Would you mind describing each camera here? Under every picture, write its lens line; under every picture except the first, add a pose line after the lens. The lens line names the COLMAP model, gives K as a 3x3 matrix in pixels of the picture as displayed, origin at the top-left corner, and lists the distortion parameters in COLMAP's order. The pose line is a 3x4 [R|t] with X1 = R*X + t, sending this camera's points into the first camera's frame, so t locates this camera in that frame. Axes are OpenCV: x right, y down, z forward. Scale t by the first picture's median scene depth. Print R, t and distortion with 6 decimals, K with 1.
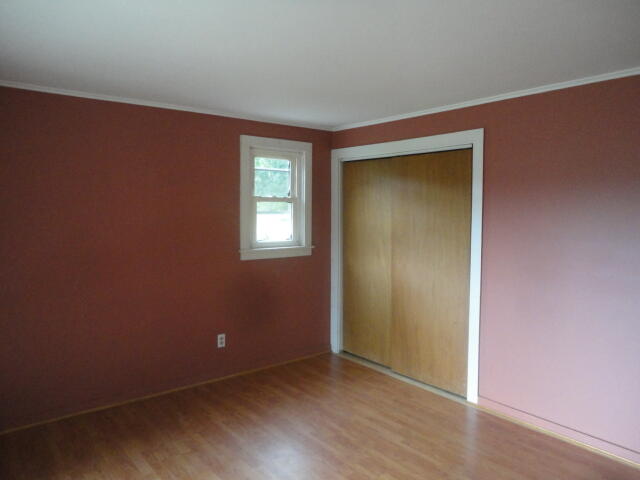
lens RADIAL K [[466.1, 0, 320.0], [0, 466.1, 240.0], [0, 0, 1]] dist [0.004011, 0.003073]
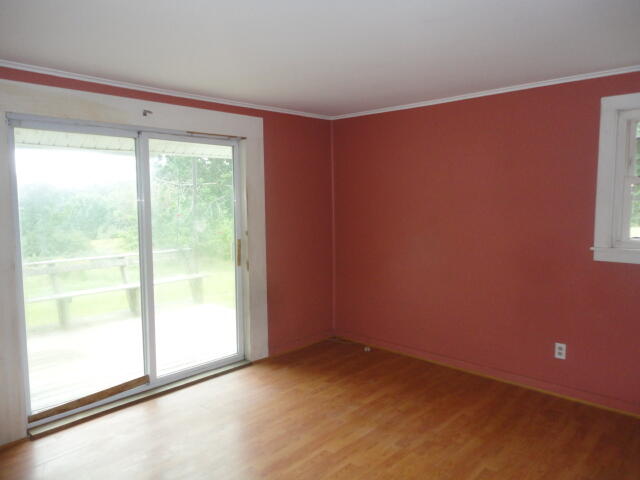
lens RADIAL K [[466.1, 0, 320.0], [0, 466.1, 240.0], [0, 0, 1]] dist [0.004011, 0.003073]
pose [[0.137234, 0.087150, -0.986697, 0.546231], [-0.059260, 0.995060, 0.079647, -0.025639], [0.988764, 0.047542, 0.141721, 0.441949]]
